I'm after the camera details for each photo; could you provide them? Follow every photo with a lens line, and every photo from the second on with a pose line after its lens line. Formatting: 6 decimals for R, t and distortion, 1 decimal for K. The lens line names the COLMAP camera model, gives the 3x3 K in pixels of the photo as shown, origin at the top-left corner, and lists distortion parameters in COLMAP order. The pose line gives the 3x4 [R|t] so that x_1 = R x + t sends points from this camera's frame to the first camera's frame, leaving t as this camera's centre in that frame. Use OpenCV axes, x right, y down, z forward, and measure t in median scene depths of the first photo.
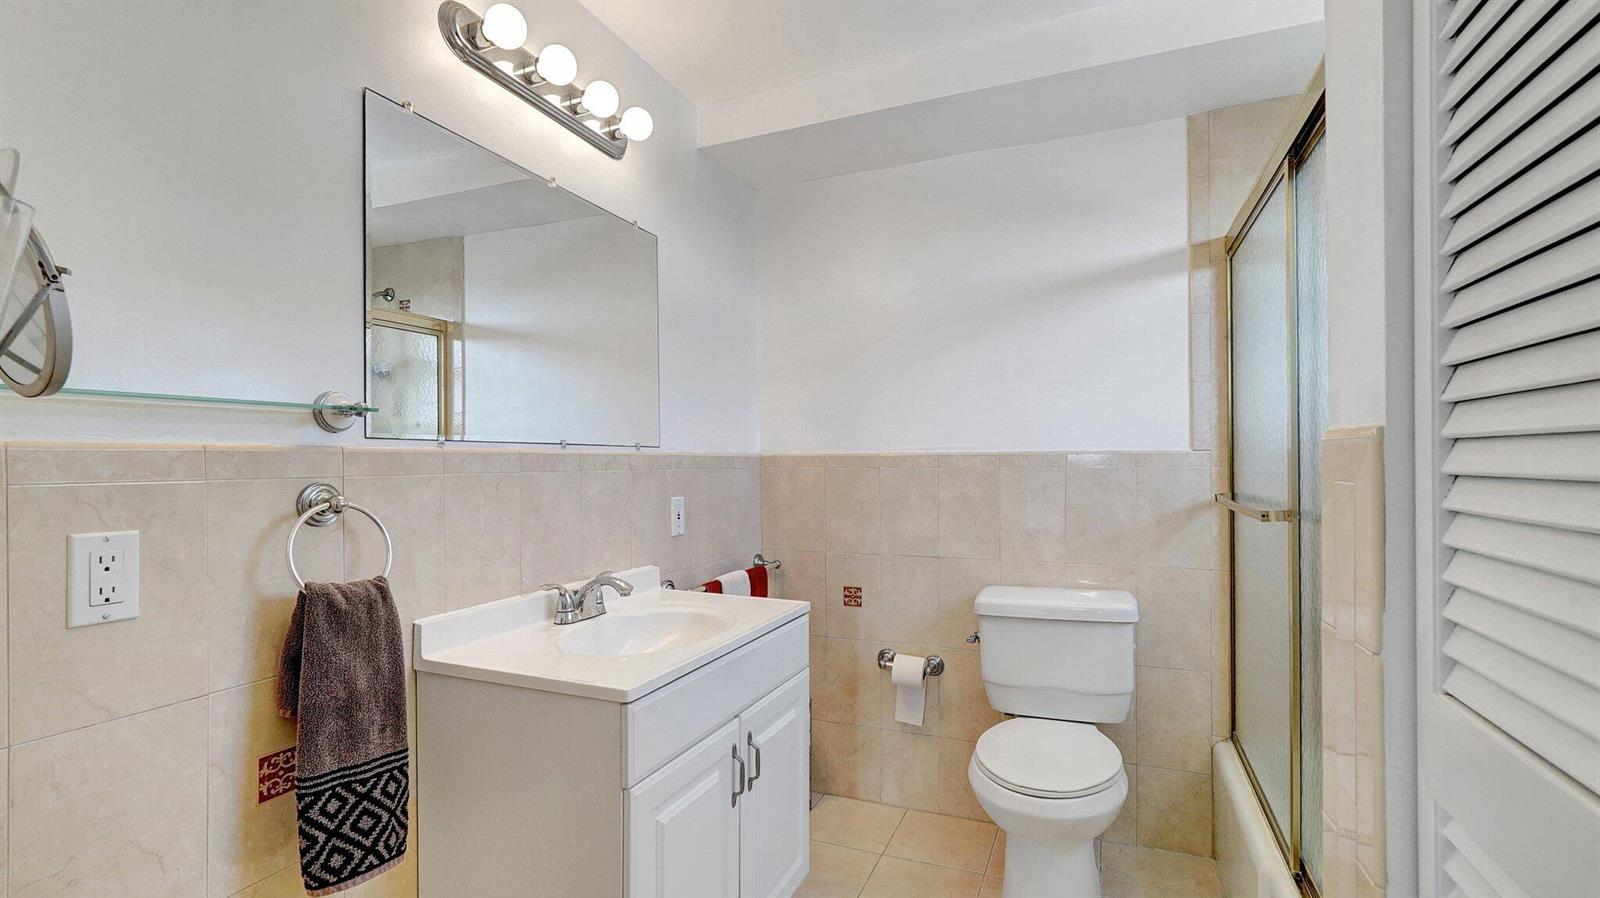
lens RADIAL K [[715.4, 0, 799.3], [0, 715.4, 455.6], [0, 0, 1]] dist [-0.015820, 0.006777]
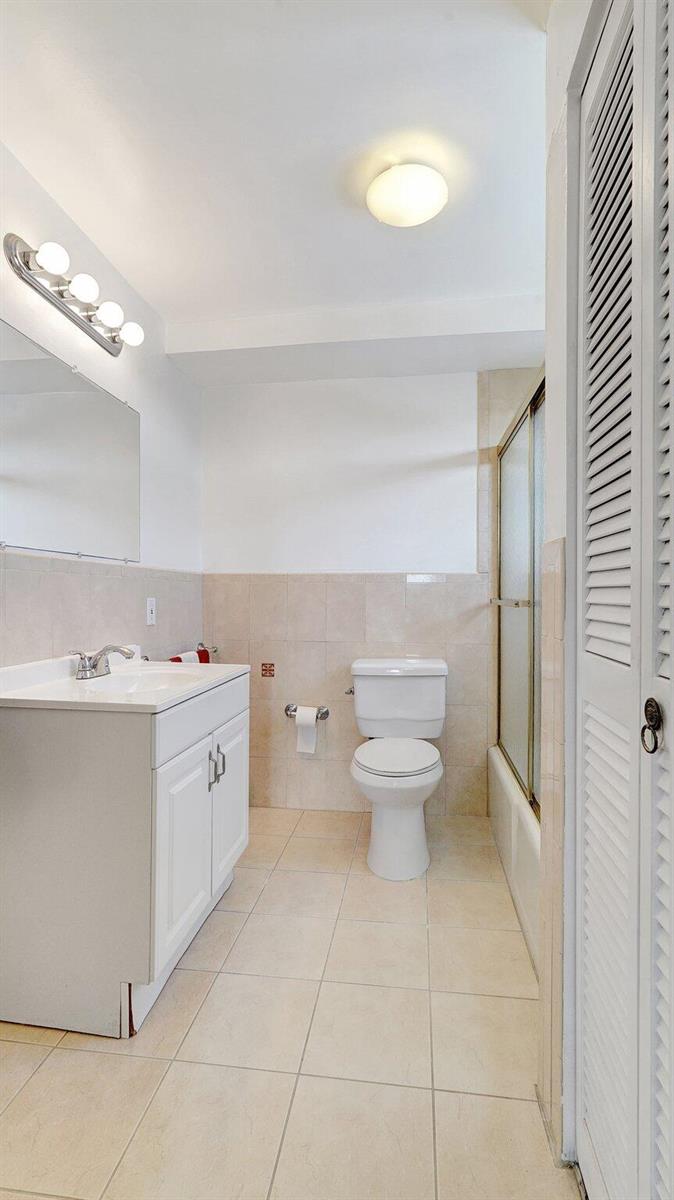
lens RADIAL K [[536.6, 0, 345.0], [0, 536.6, 588.5], [0, 0, 1]] dist [-0.015820, 0.006777]
pose [[0.963392, 0.011814, 0.267835, -0.092975], [-0.010928, 0.999929, -0.004800, 0.043864], [-0.267872, 0.001697, 0.963453, -0.138166]]
